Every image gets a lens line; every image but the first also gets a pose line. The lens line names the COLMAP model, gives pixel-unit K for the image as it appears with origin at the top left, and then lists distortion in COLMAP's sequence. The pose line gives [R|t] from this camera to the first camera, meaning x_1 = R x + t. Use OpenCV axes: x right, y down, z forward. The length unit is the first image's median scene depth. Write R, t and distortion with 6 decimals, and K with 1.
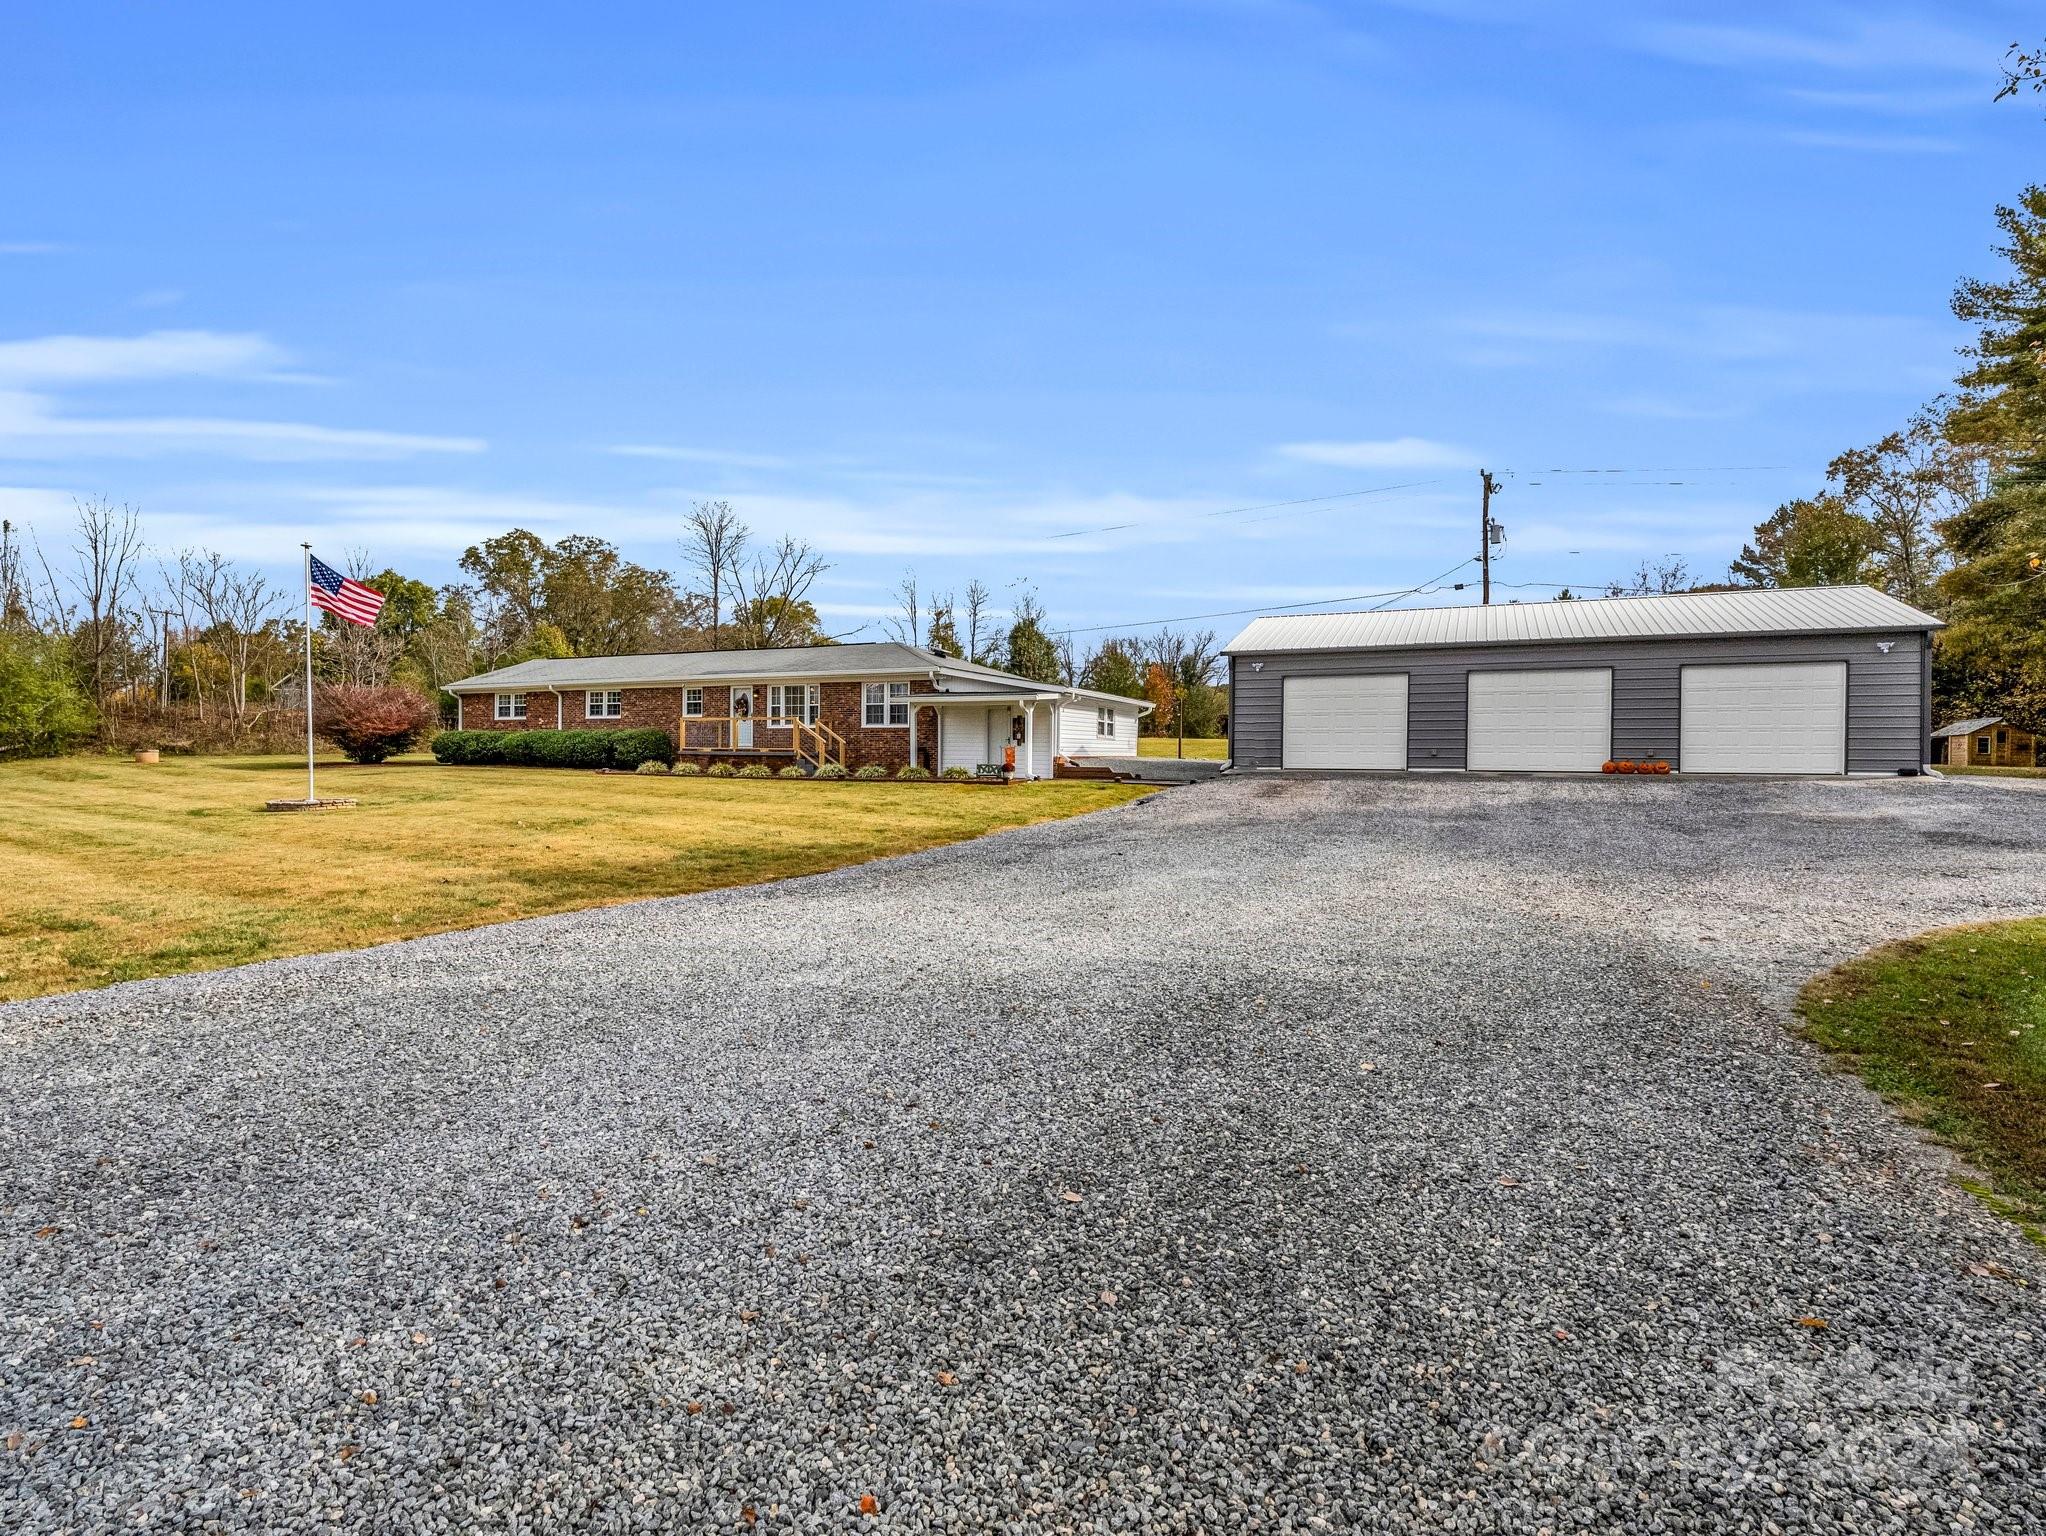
lens RADIAL K [[1000.9, 0, 1023.0], [0, 1000.9, 768.0], [0, 0, 1]] dist [-0.004171, -0.030826]
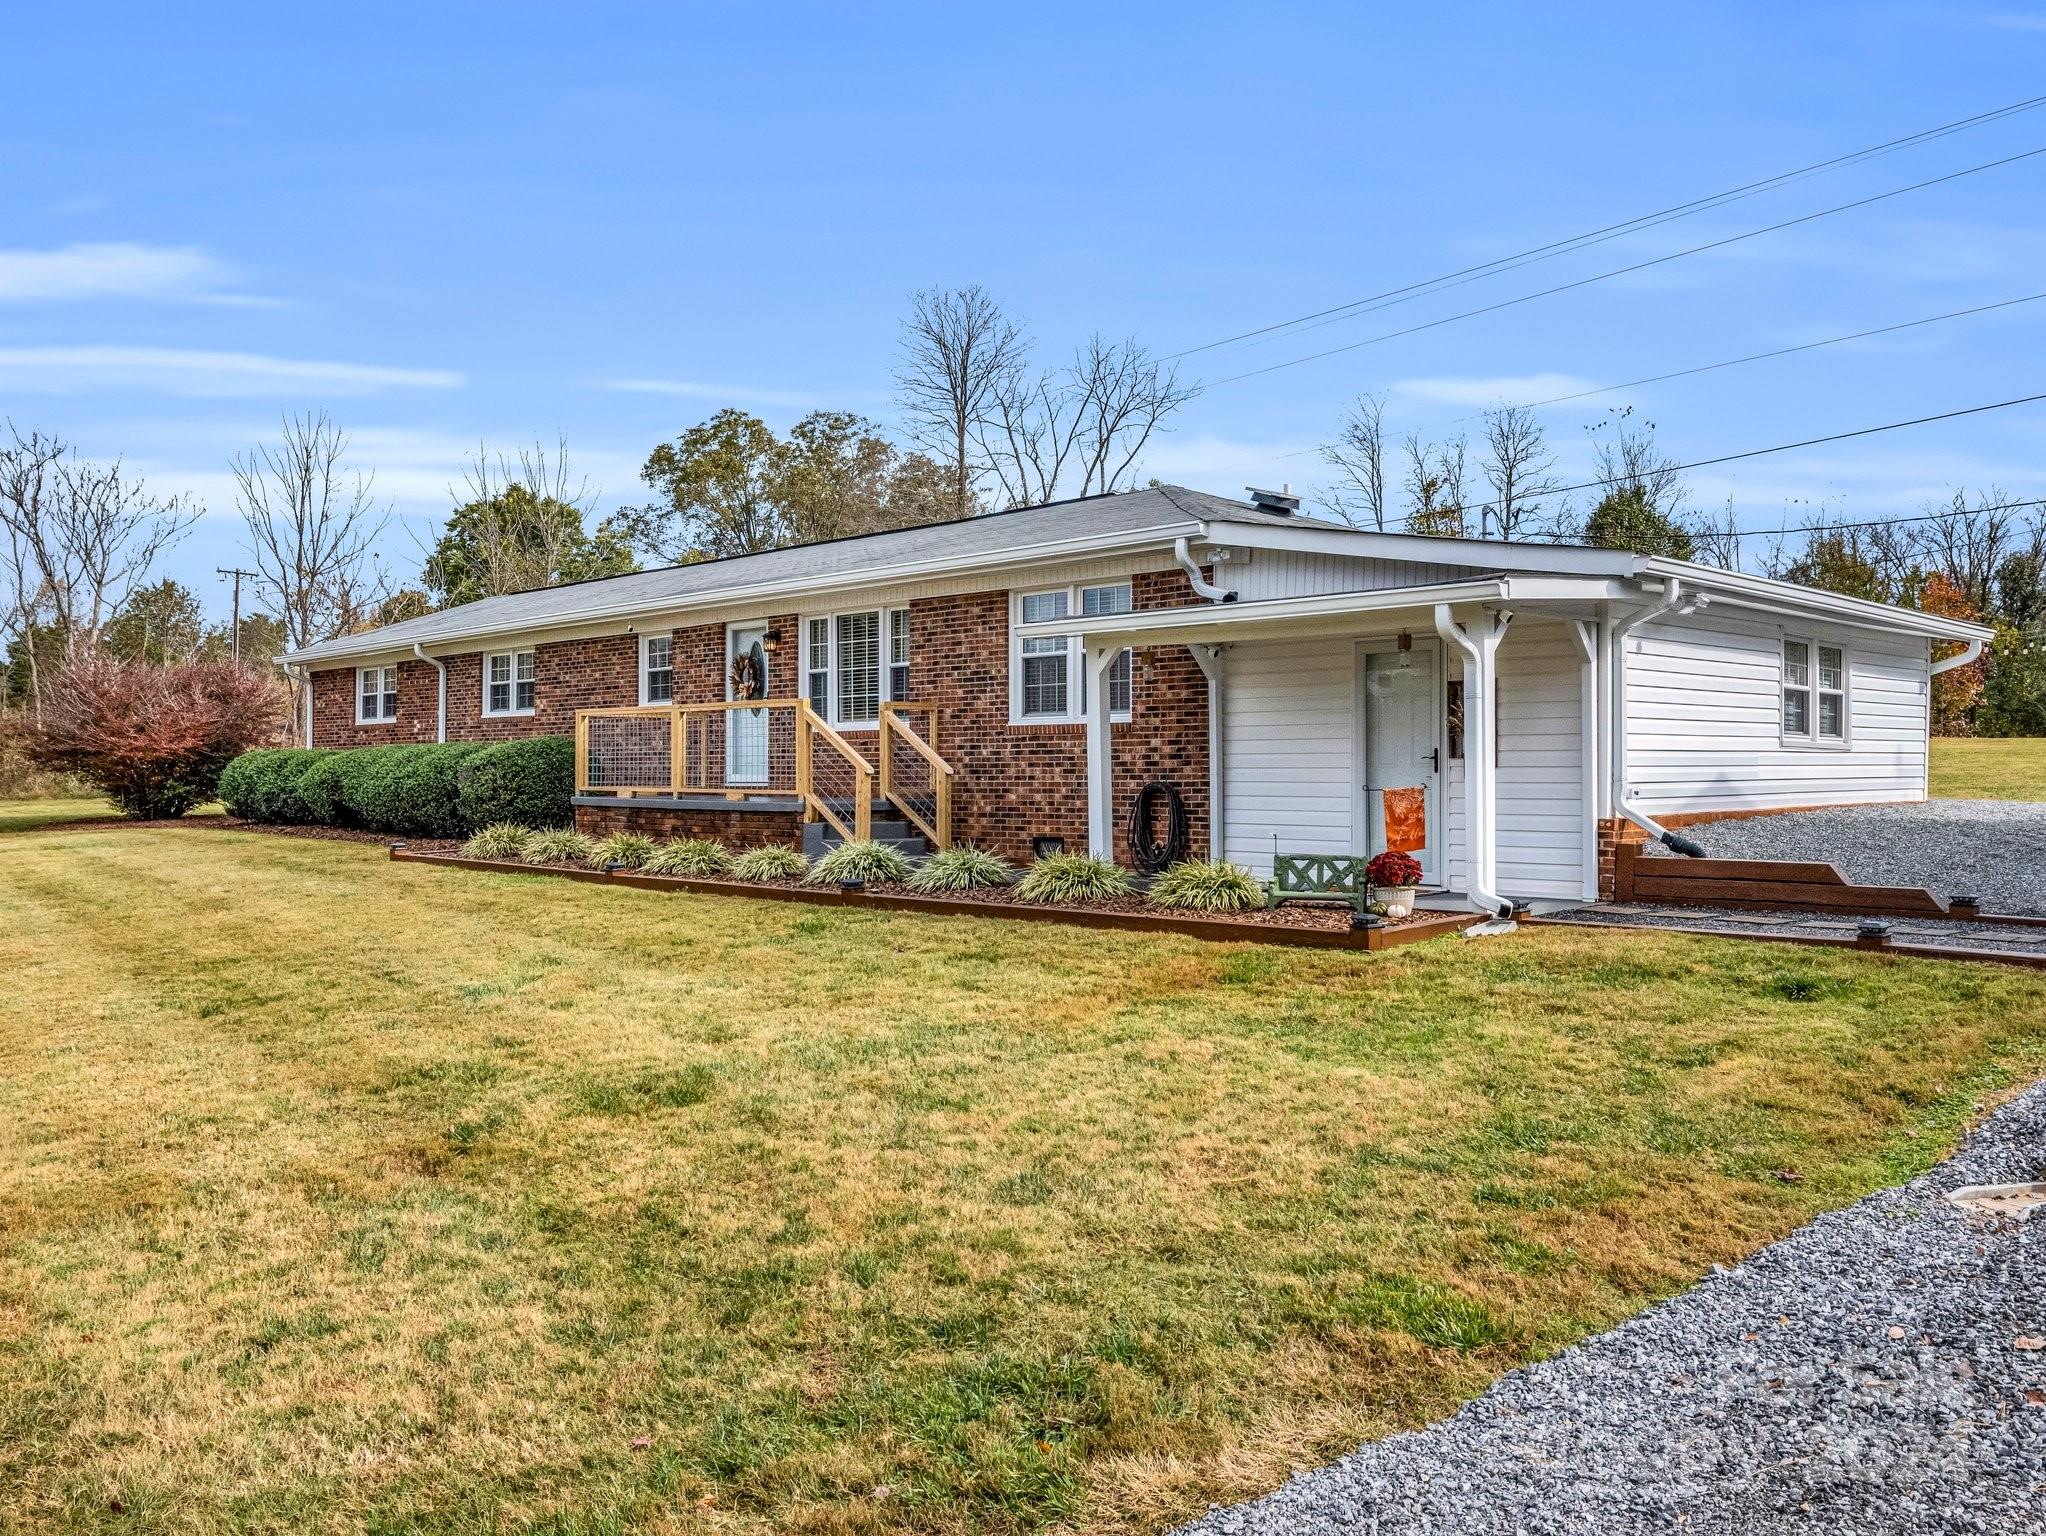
lens RADIAL K [[1615.6, 0, 1023.0], [0, 1615.6, 768.0], [0, 0, 1]] dist [-0.002027, 0.001198]
pose [[0.930102, -0.010665, -0.367147, 0.040444], [0.005061, 0.999856, -0.016223, -0.016551], [0.367267, 0.013231, 0.930022, 0.474038]]
